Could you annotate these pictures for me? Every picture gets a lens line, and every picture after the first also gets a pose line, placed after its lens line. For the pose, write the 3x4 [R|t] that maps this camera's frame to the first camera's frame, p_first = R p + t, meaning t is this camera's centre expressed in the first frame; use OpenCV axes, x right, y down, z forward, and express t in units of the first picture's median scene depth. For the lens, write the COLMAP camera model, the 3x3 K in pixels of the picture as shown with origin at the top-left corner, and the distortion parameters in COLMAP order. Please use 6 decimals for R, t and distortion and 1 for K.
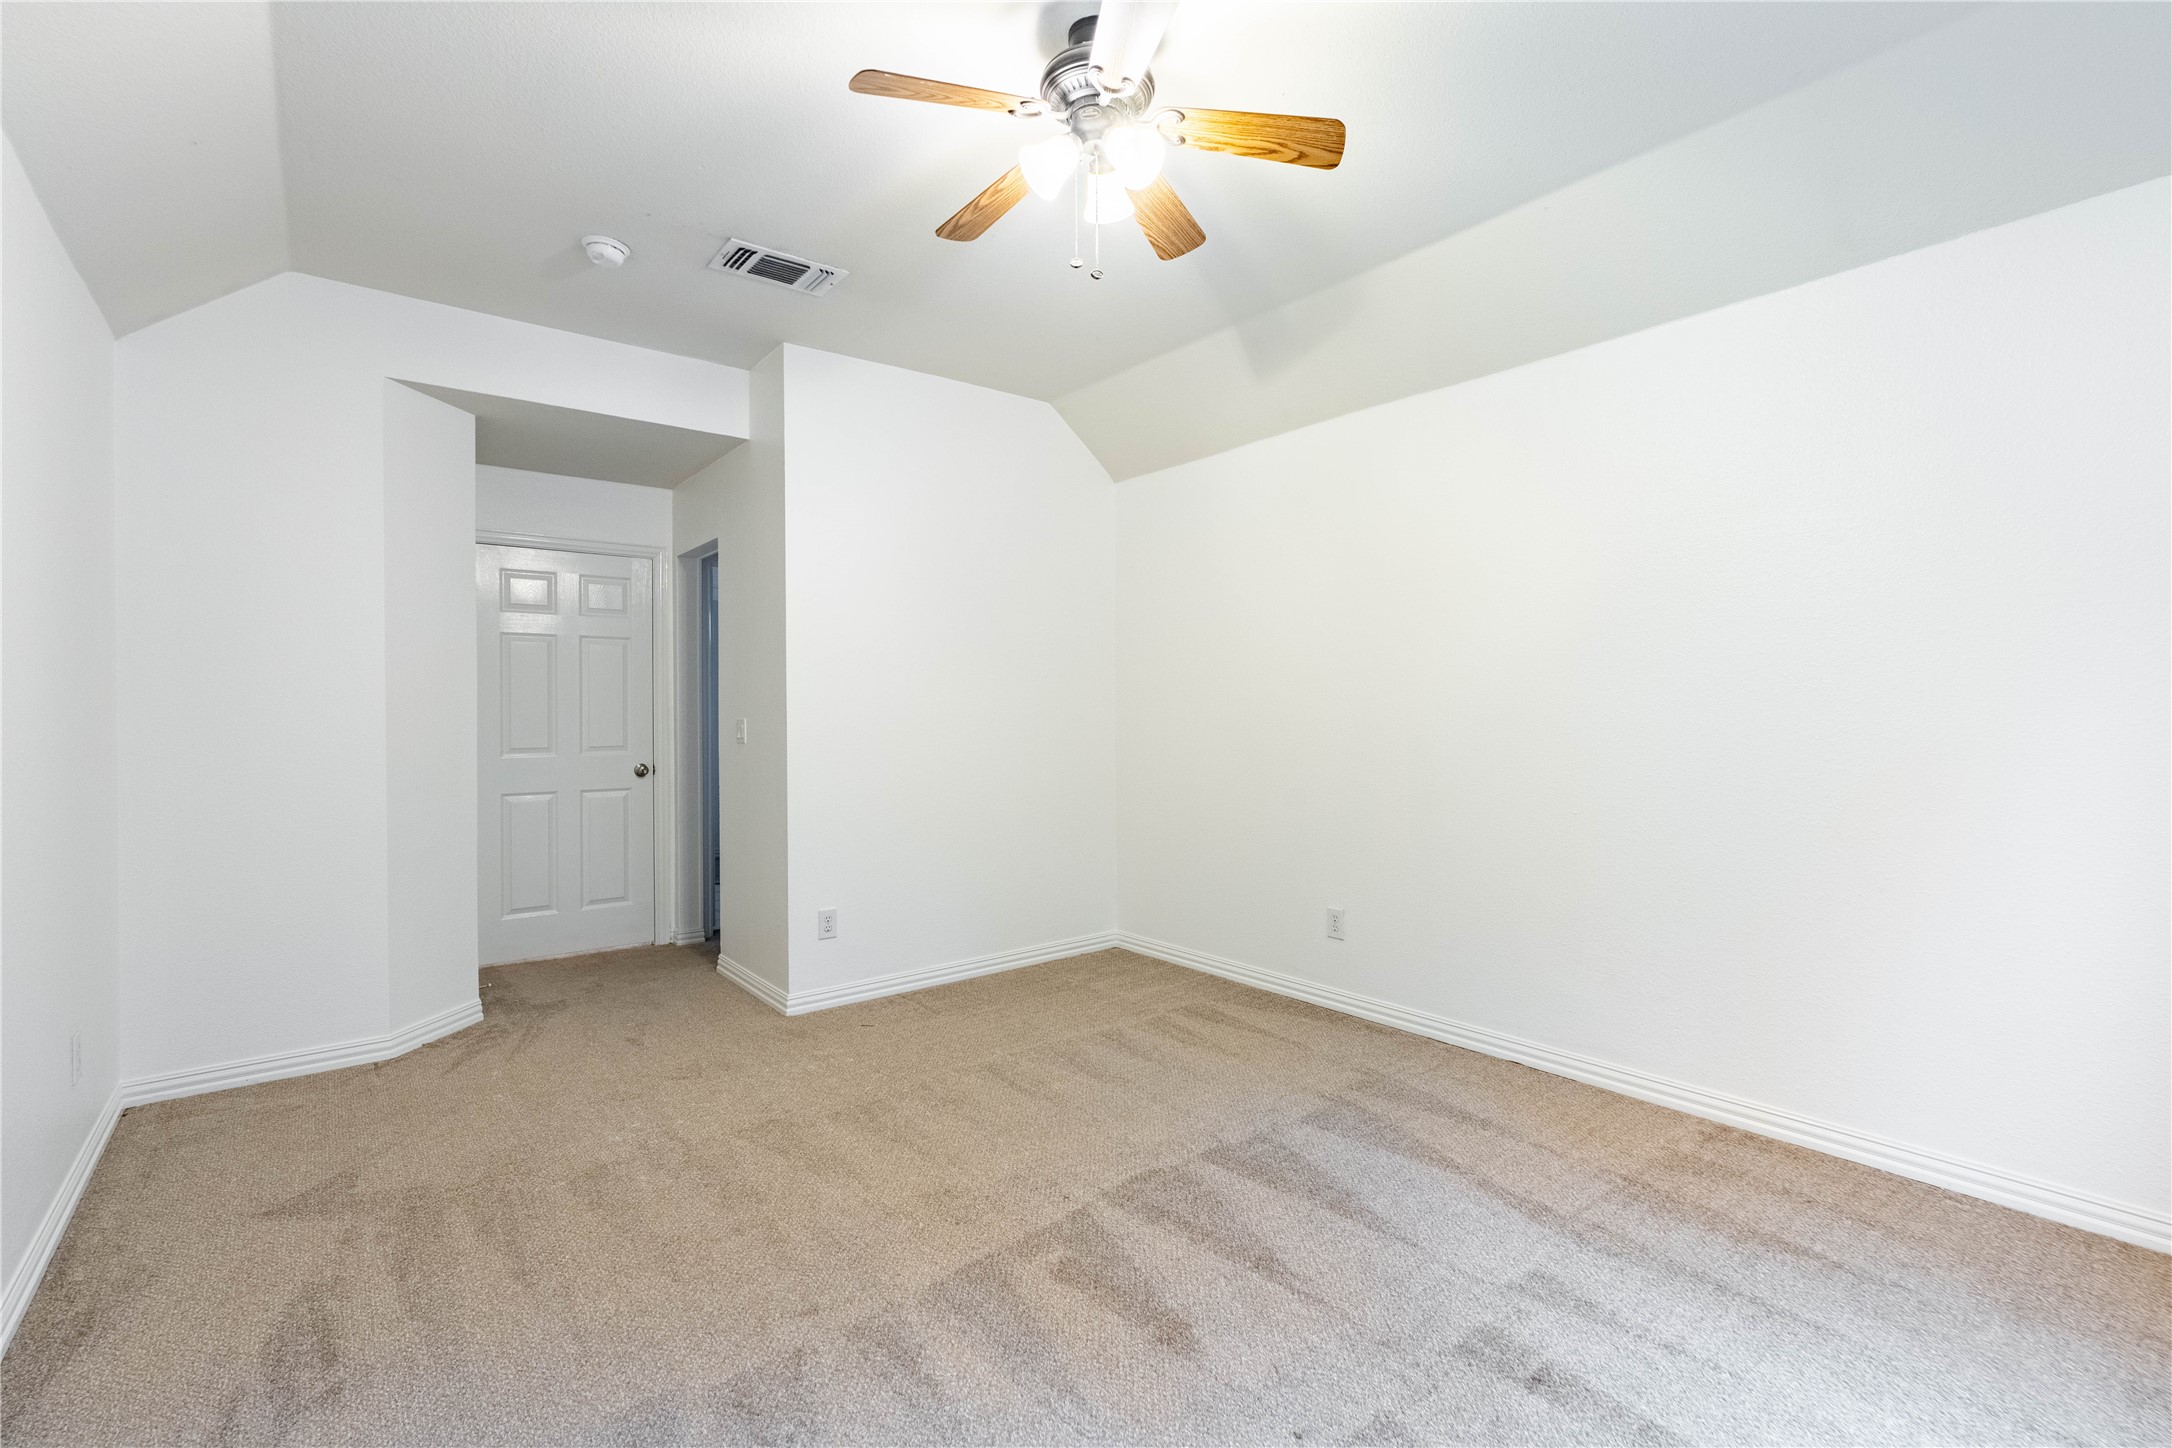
lens RADIAL K [[982.0, 0, 1107.1], [0, 982.0, 688.6], [0, 0, 1]] dist [-0.004903, 0.003775]
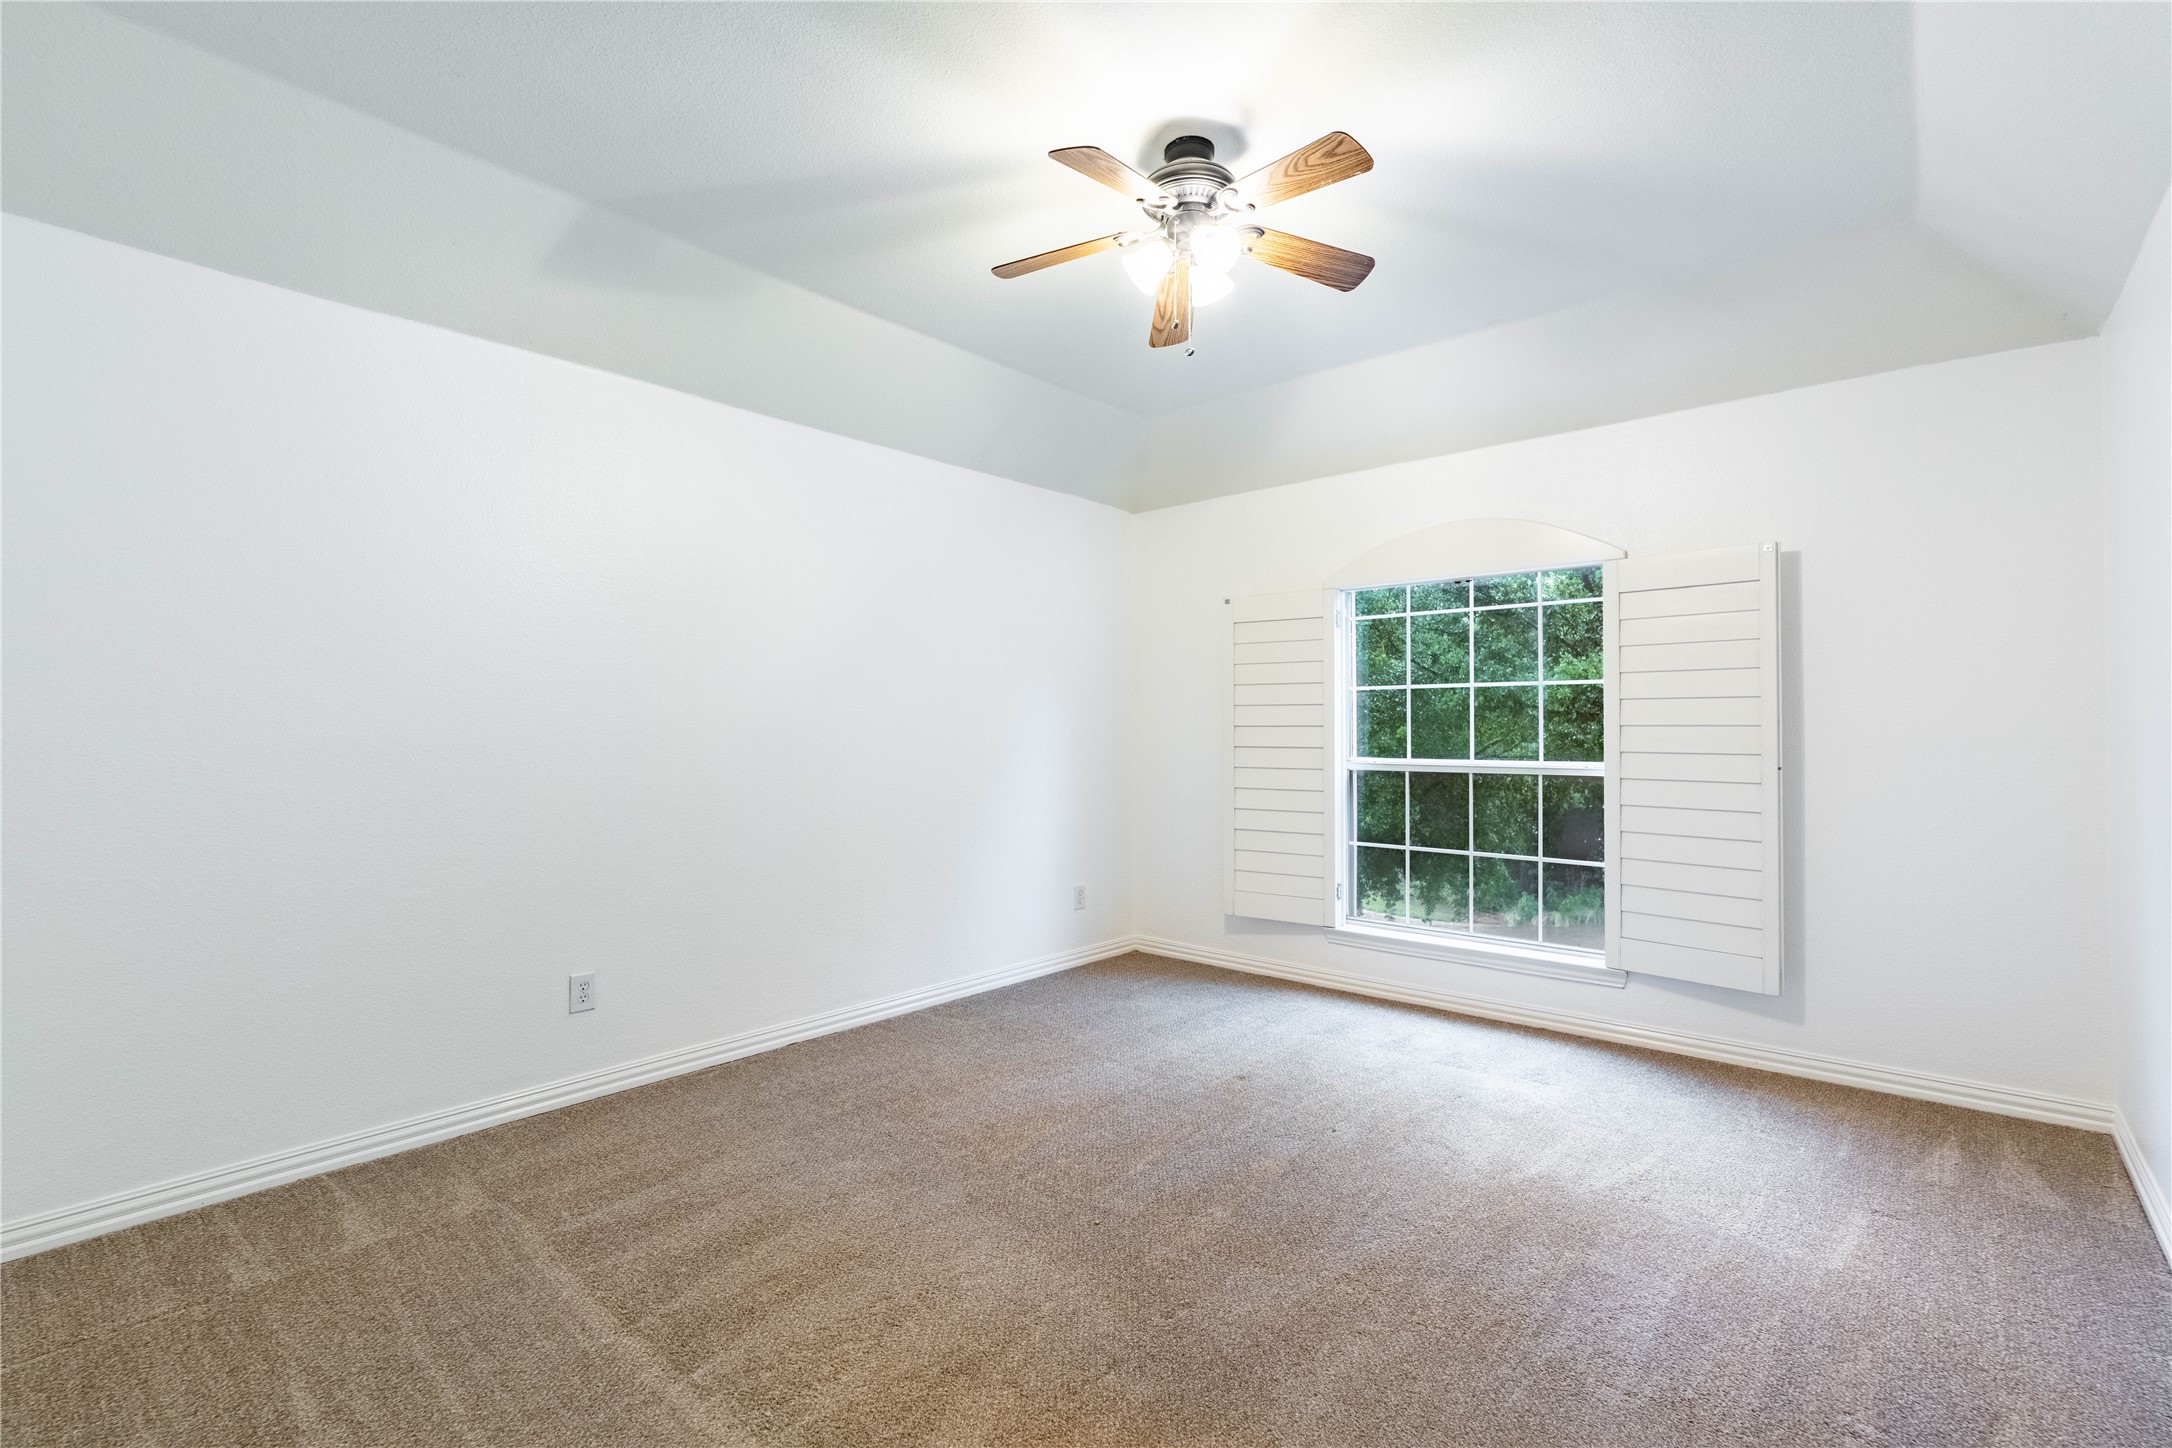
lens RADIAL K [[982.0, 0, 1107.1], [0, 982.0, 688.6], [0, 0, 1]] dist [-0.004903, 0.003775]
pose [[-0.171566, 0.036101, 0.984511, -0.720035], [-0.016351, 0.999086, -0.039485, 0.017483], [-0.985037, -0.022872, -0.170819, 0.815445]]
